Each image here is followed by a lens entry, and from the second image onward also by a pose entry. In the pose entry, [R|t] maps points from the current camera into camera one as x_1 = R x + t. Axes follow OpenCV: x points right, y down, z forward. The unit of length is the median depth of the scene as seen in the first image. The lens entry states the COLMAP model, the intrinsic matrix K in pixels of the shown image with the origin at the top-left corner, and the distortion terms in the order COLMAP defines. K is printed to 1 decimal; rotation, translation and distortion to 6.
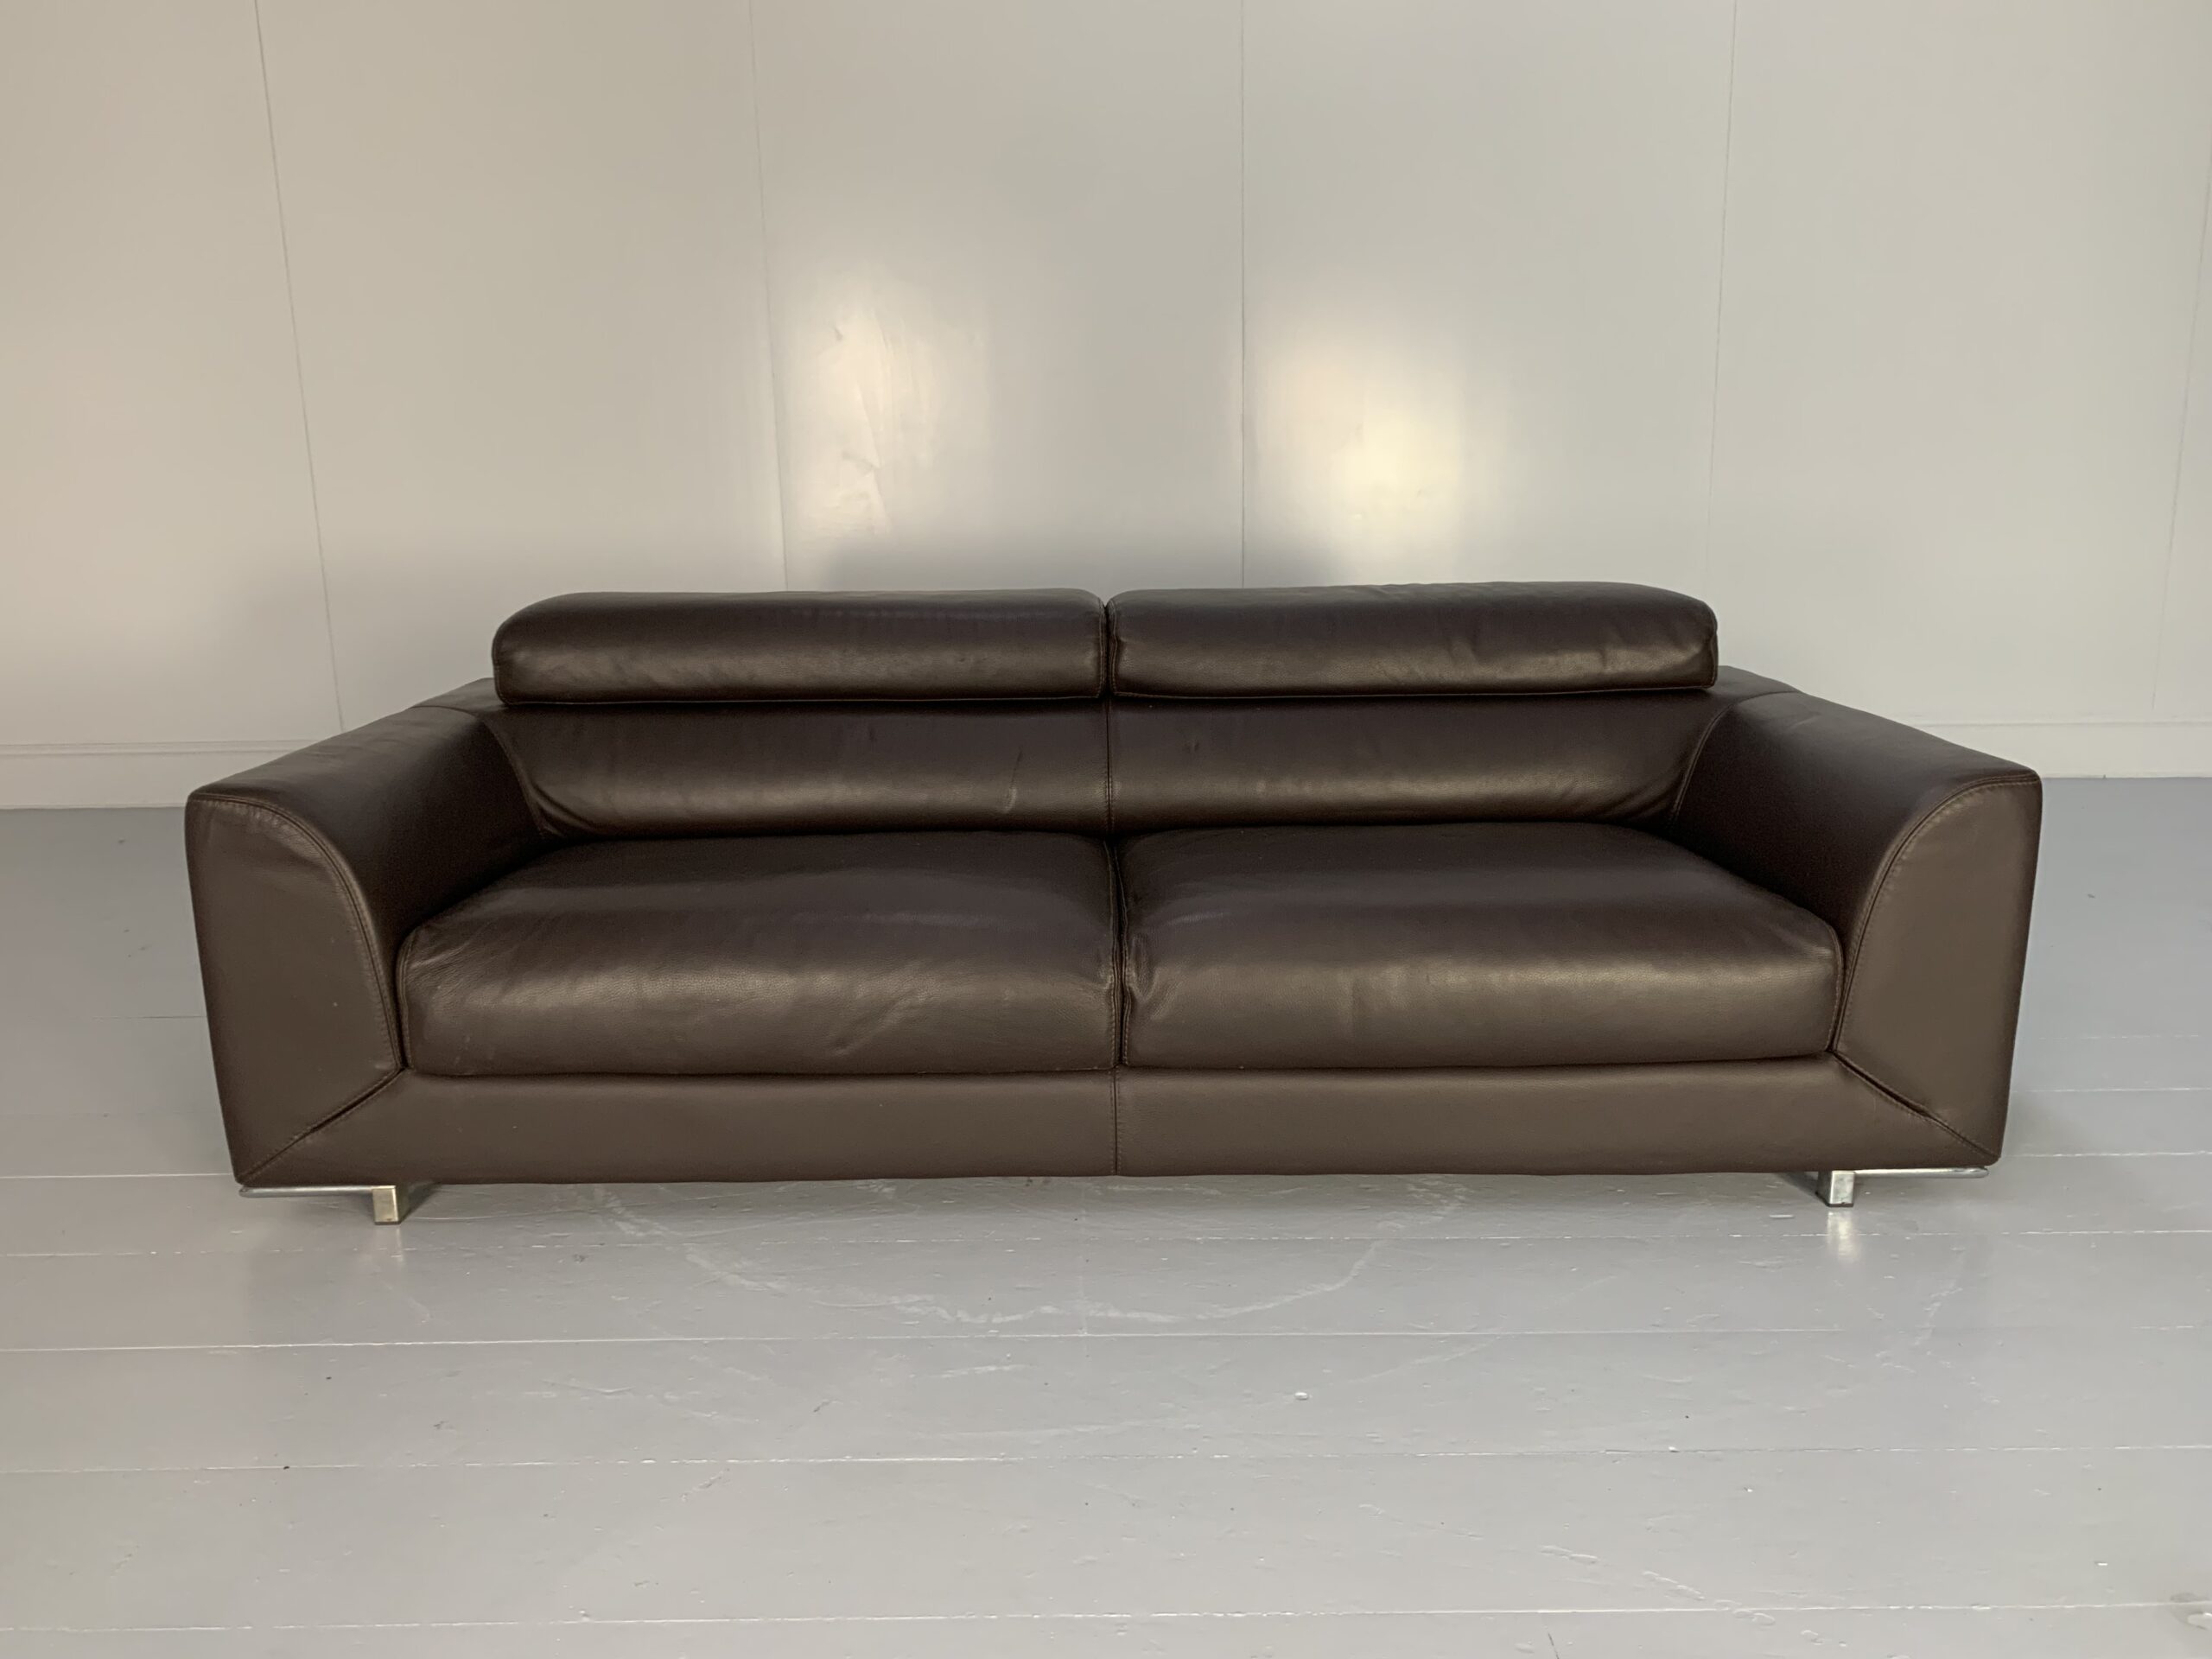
lens RADIAL K [[1688.2, 0, 1087.2], [0, 1688.2, 817.9], [0, 0, 1]] dist [0.030187, -0.031683]
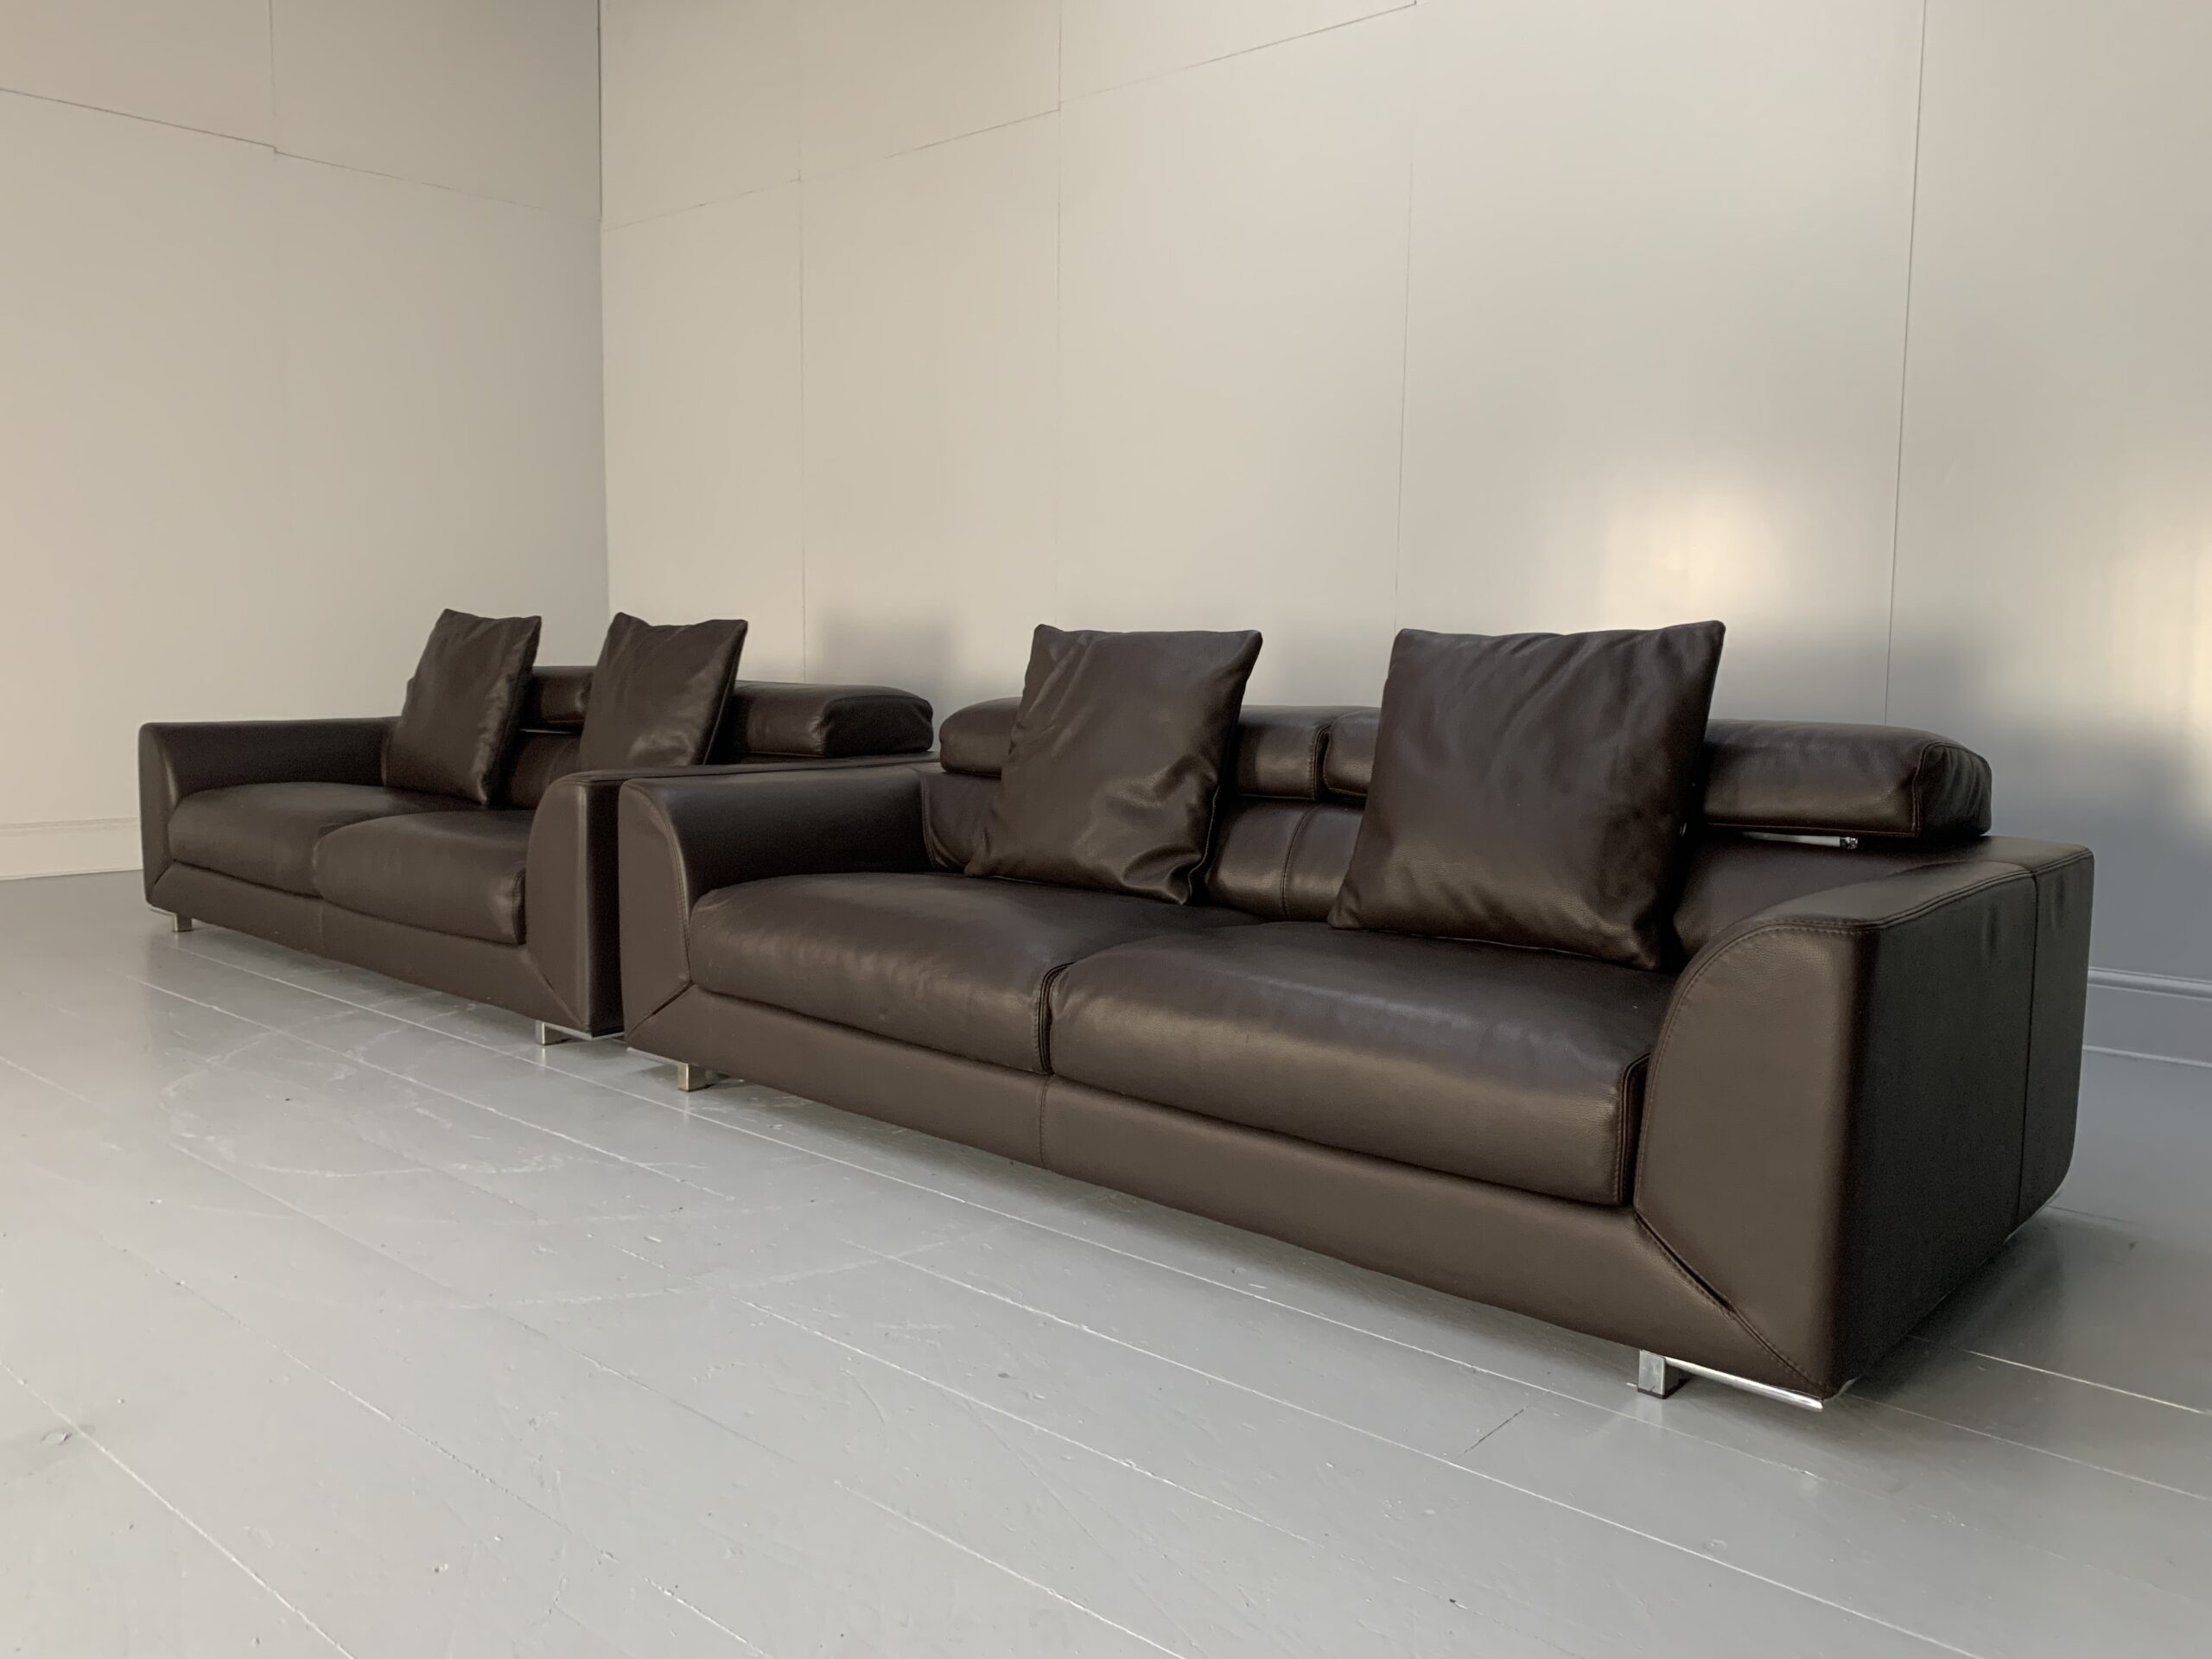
lens RADIAL K [[1688.2, 0, 1098.0], [0, 1688.2, 828.7], [0, 0, 1]] dist [0.030187, -0.031683]
pose [[0.749552, 0.095090, -0.655080, 0.808940], [-0.164510, 0.985339, -0.045205, 0.026857], [0.641177, 0.141651, 0.754206, 0.110664]]
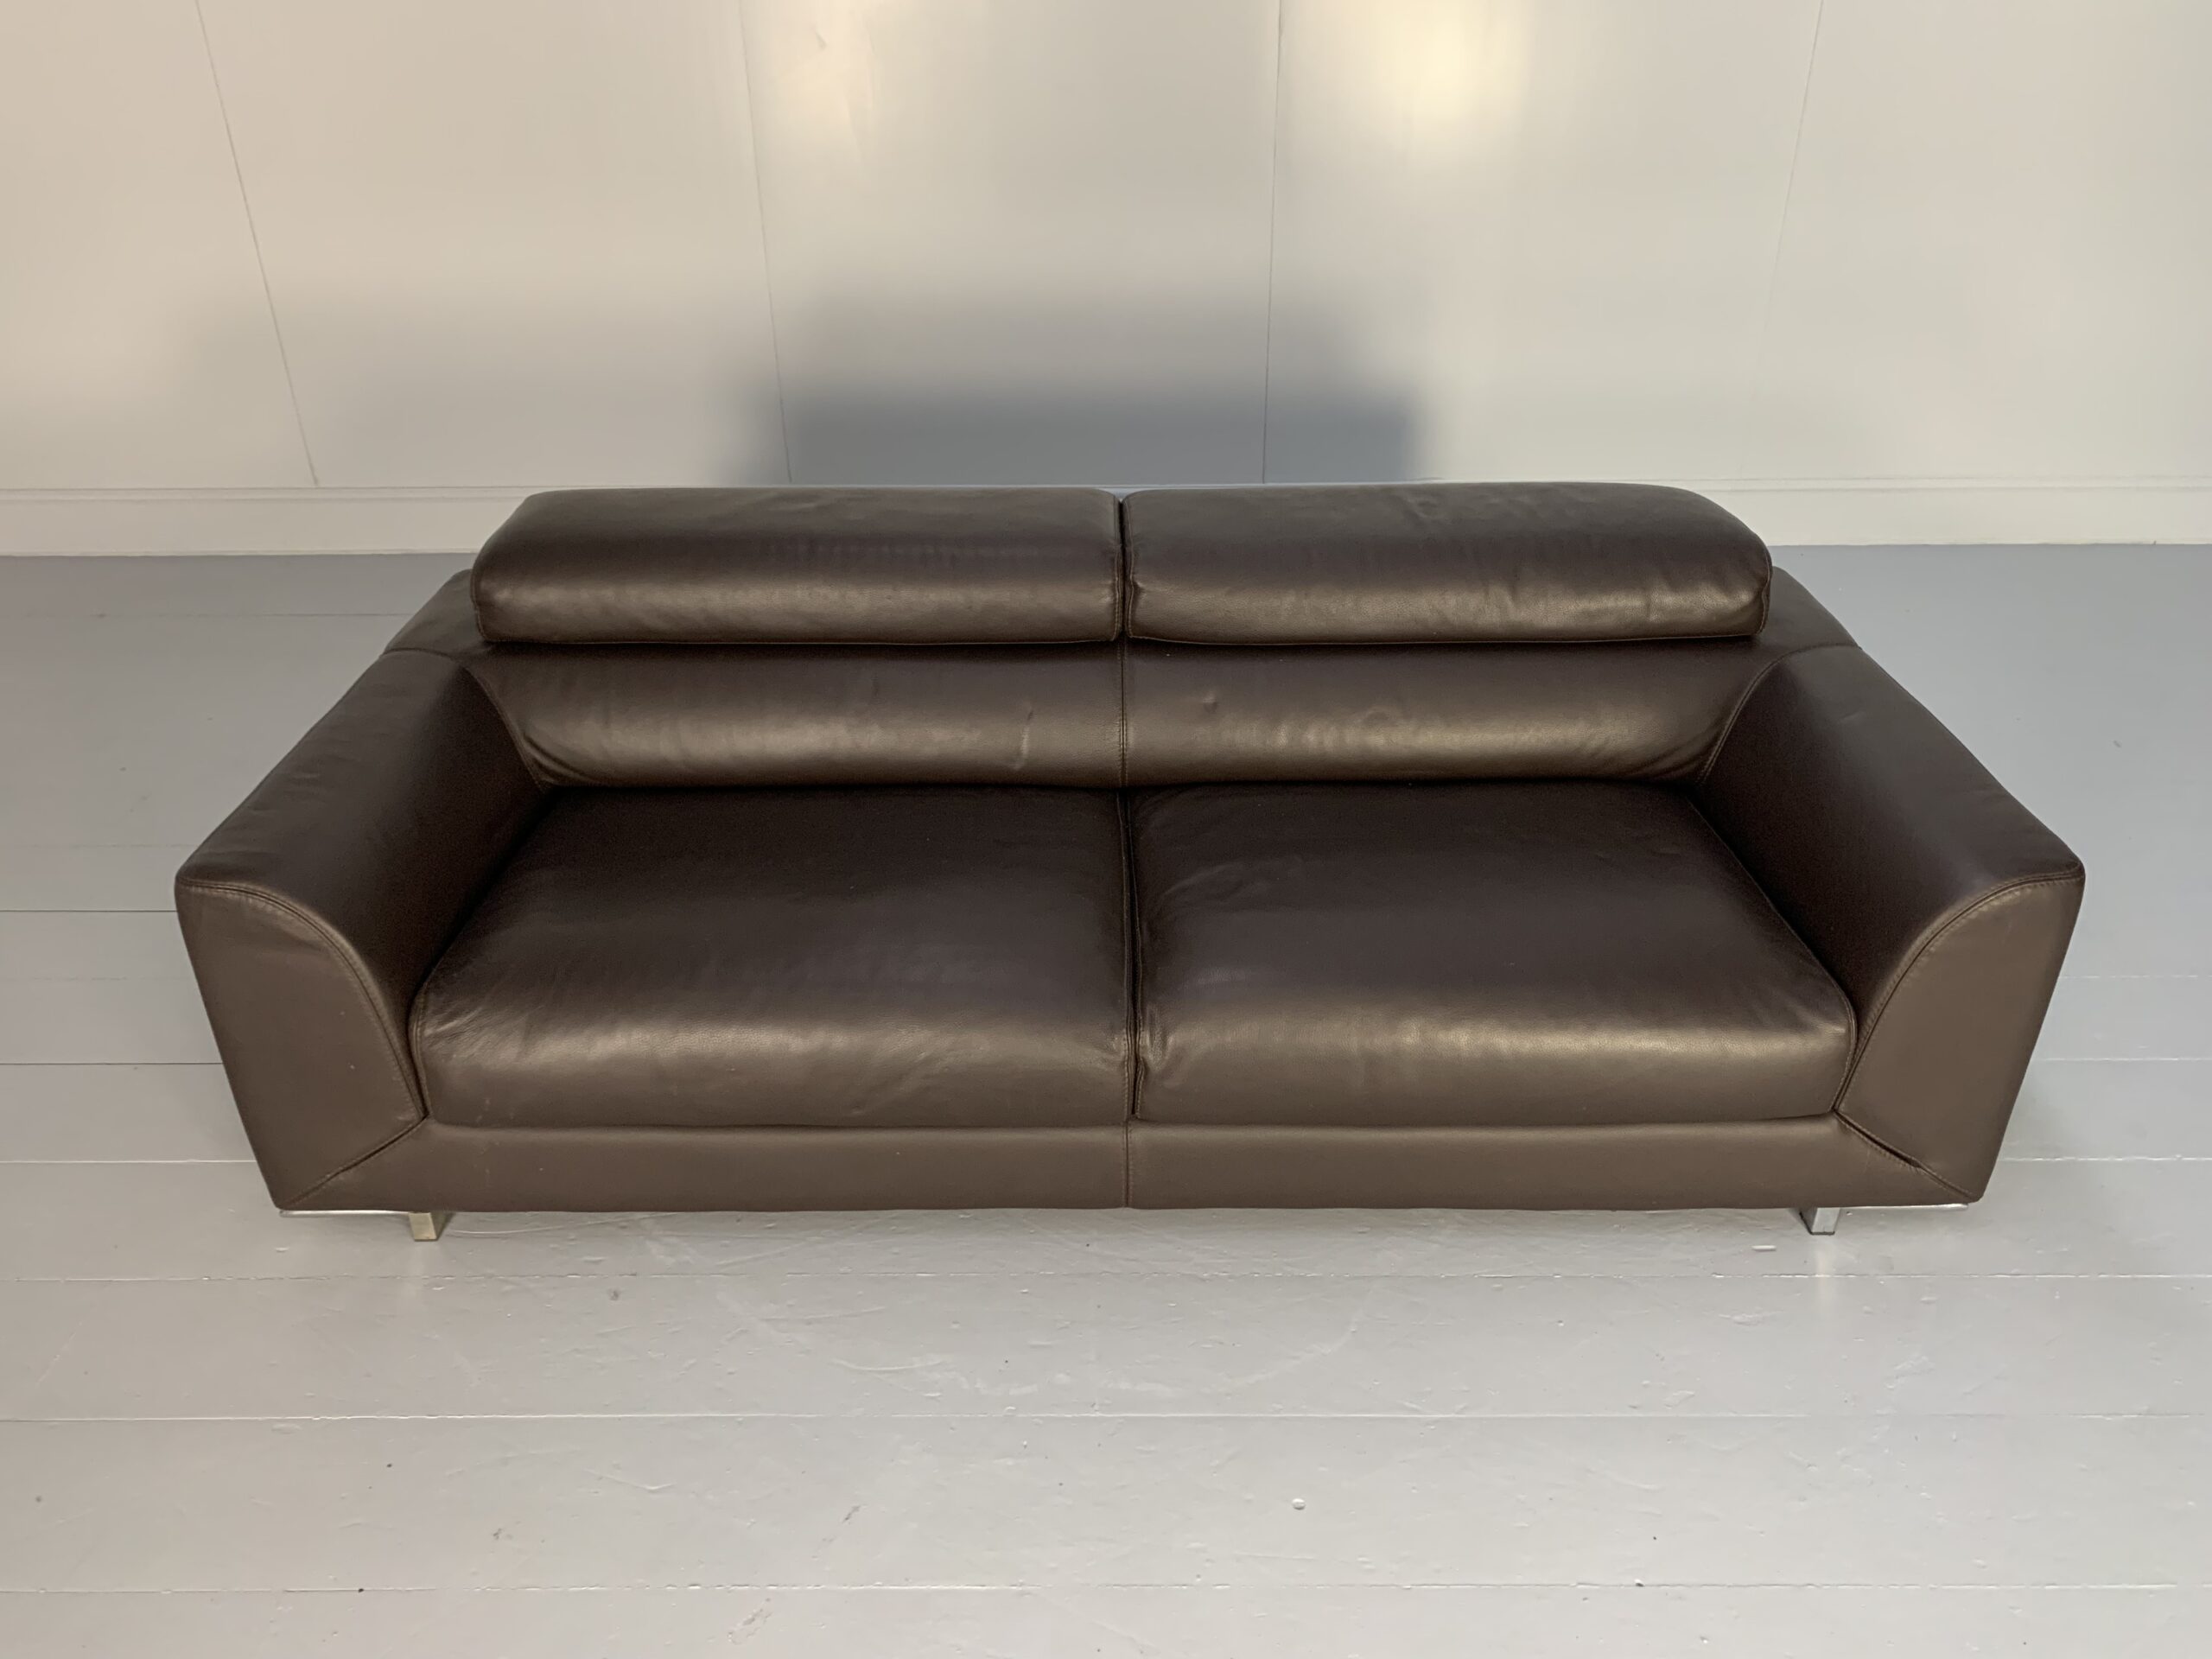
lens RADIAL K [[1688.2, 0, 1097.6], [0, 1688.2, 819.0], [0, 0, 1]] dist [0.030187, -0.031683]
pose [[0.999956, 0.008049, 0.004789, -0.007994], [-0.009072, 0.959483, 0.281622, -0.316369], [-0.002328, -0.281653, 0.959514, 0.076402]]
